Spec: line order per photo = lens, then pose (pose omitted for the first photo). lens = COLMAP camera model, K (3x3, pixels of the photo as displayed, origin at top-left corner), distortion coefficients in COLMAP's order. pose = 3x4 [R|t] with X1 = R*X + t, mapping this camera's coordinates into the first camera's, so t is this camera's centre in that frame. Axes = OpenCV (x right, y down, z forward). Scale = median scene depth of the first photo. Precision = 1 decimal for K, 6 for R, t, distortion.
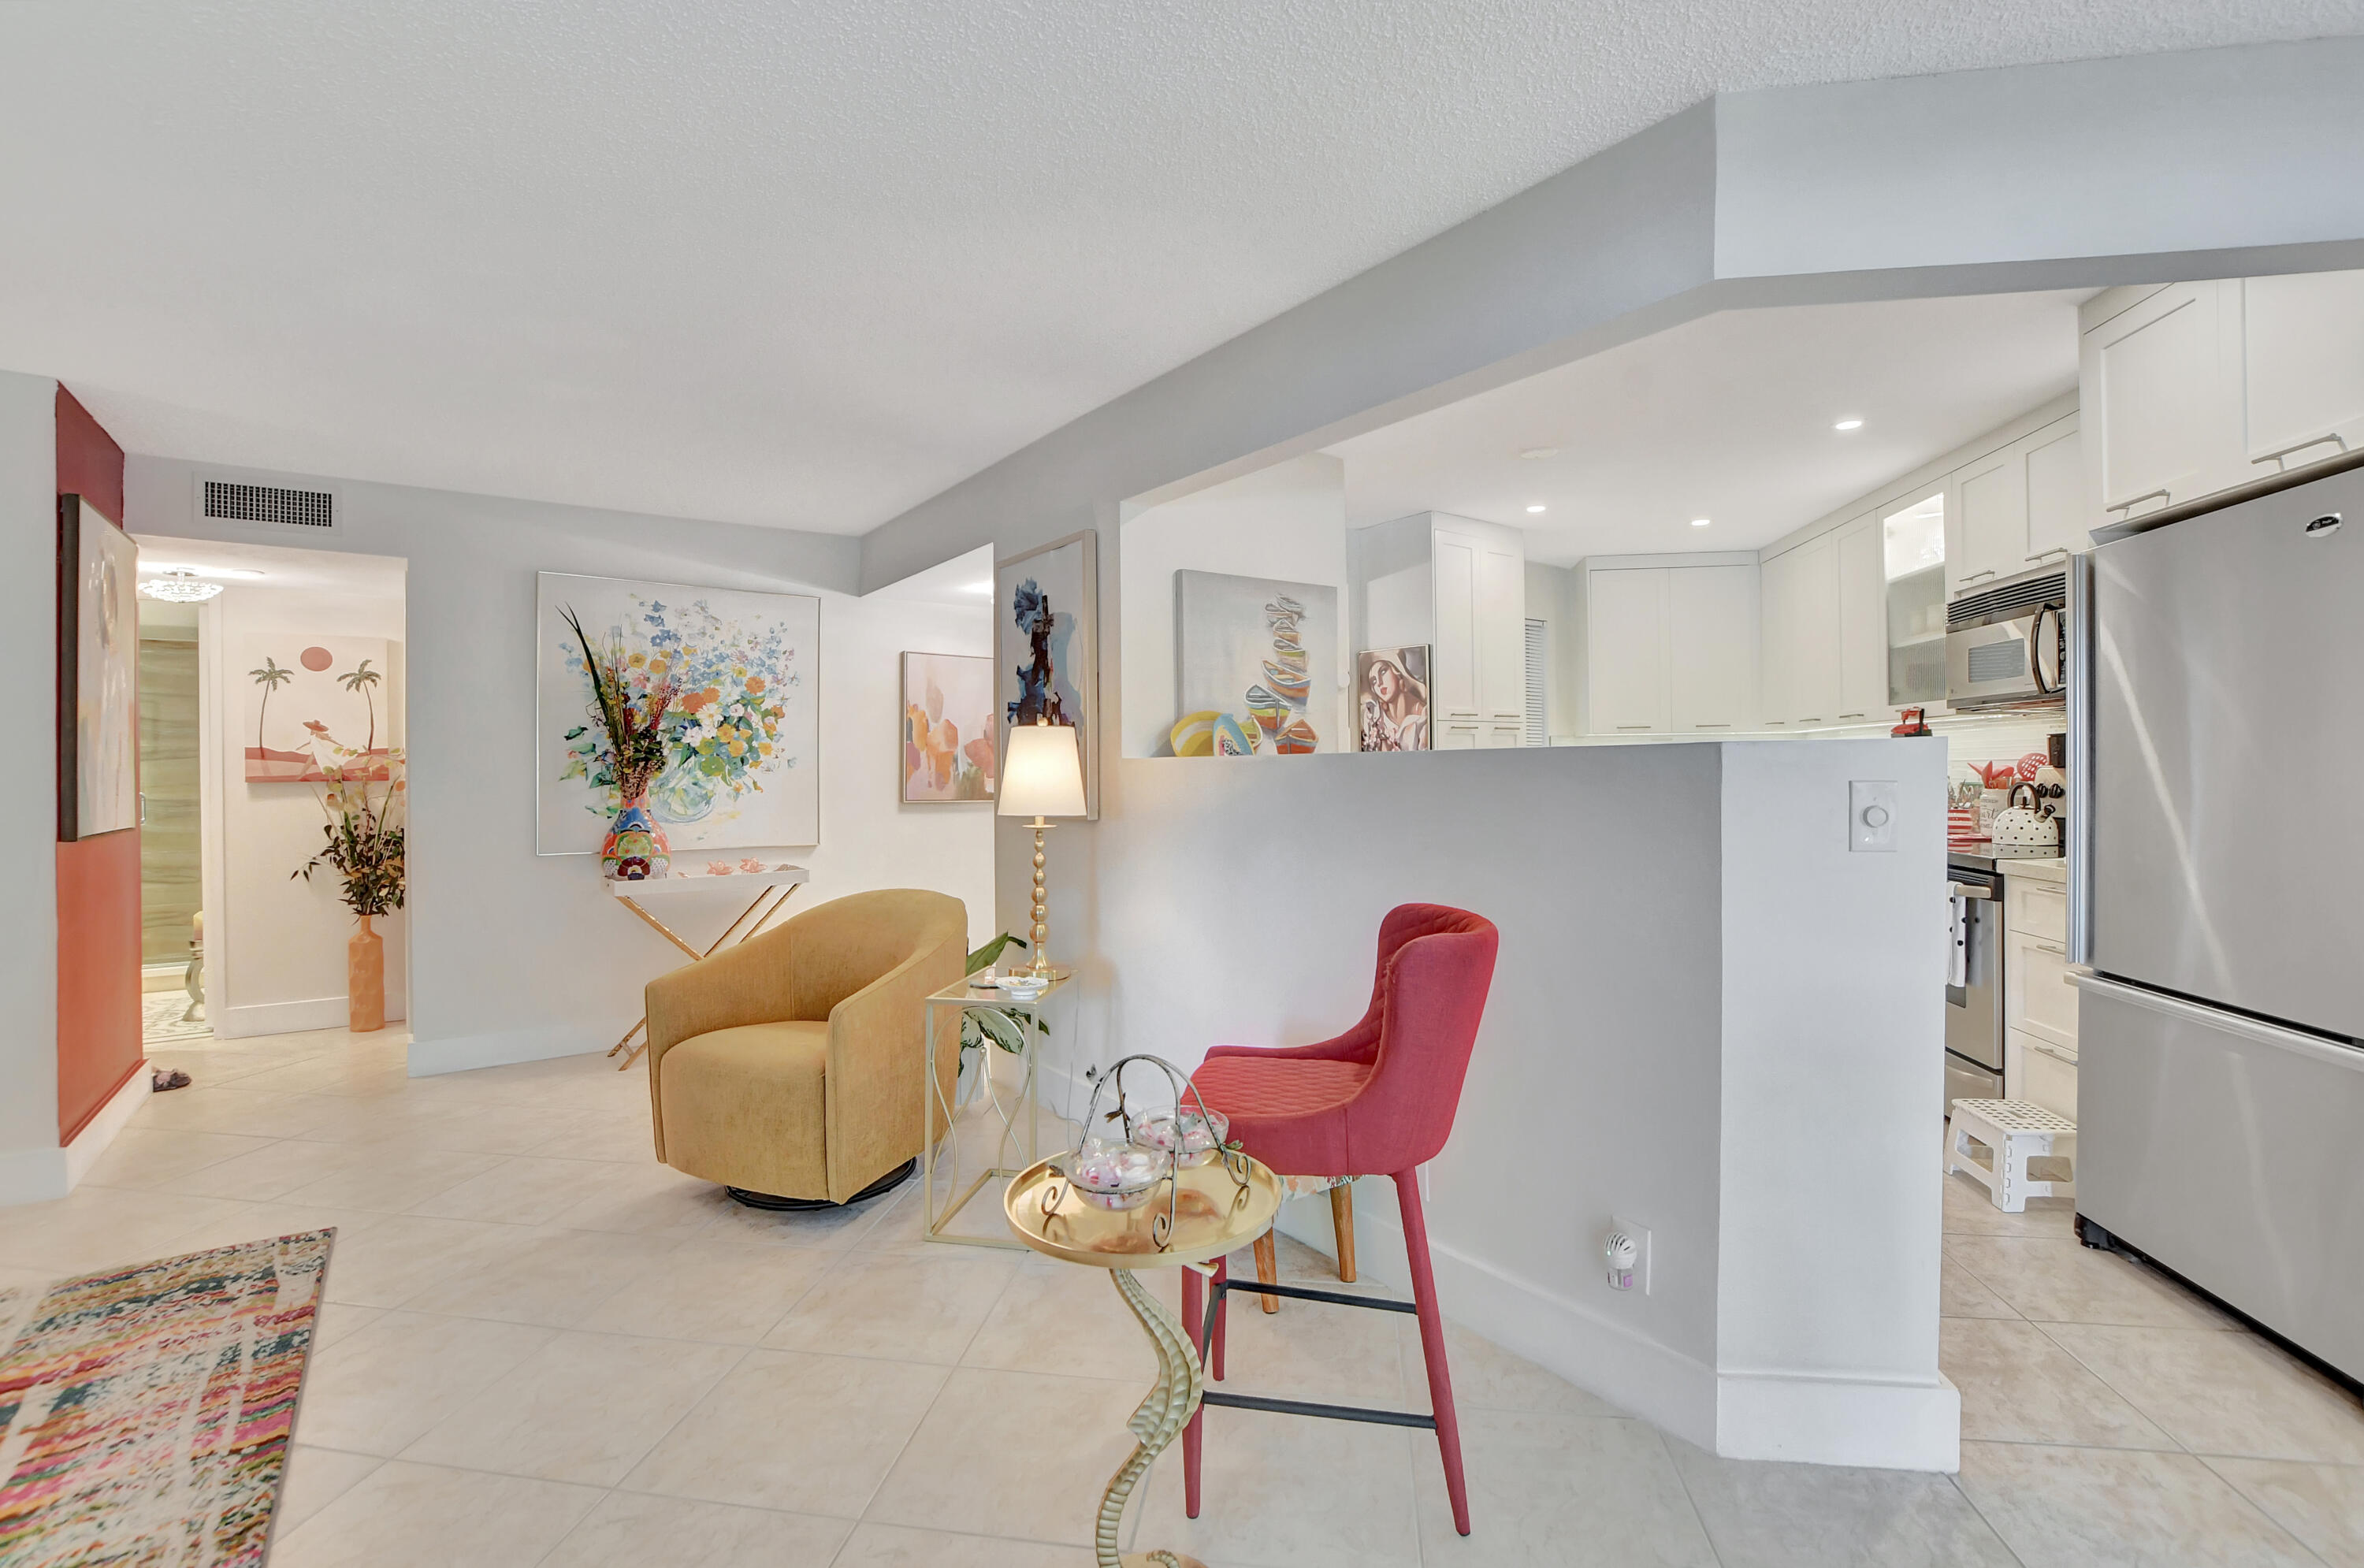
lens RADIAL K [[1083.9, 0, 1183.4], [0, 1083.9, 766.9], [0, 0, 1]] dist [-0.009051, 0.002264]
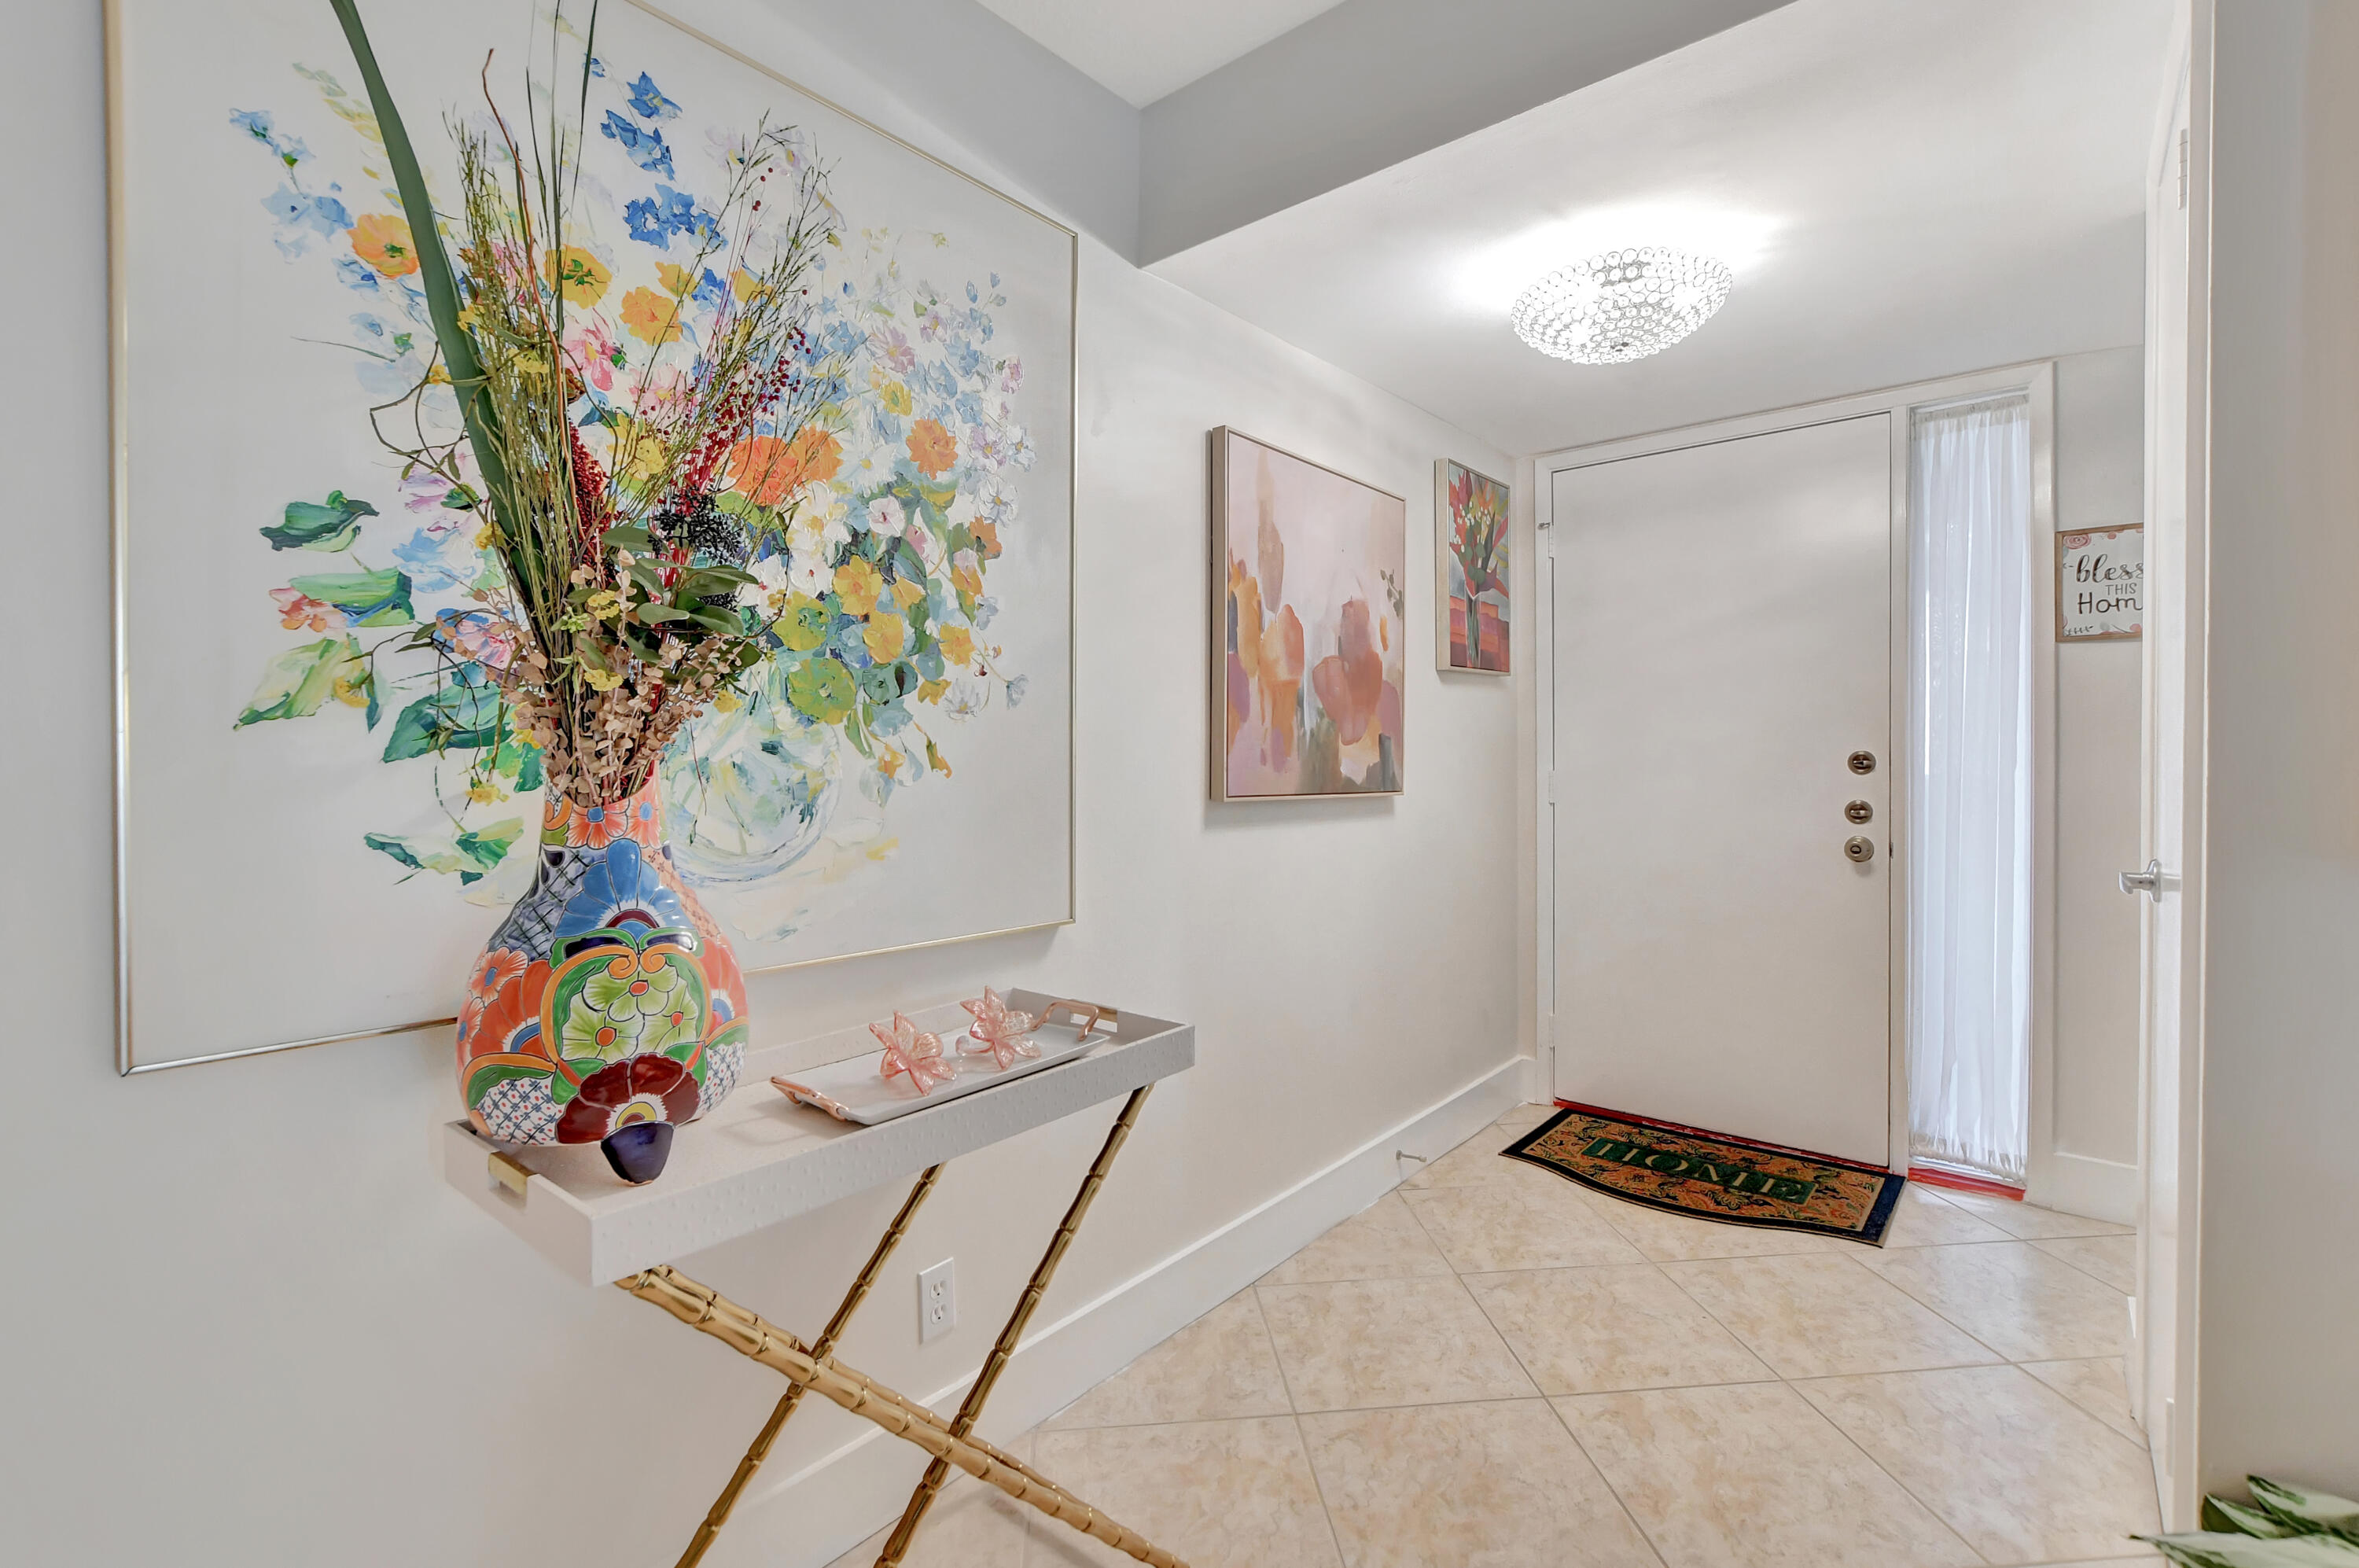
lens RADIAL K [[1081.7, 0, 1212.6], [0, 1081.7, 768.6], [0, 0, 1]] dist [-0.009051, 0.002264]
pose [[0.967977, -0.004807, 0.250993, -0.401935], [0.002176, 0.999940, 0.010758, 0.018048], [-0.251030, -0.009867, 0.967929, 0.673463]]
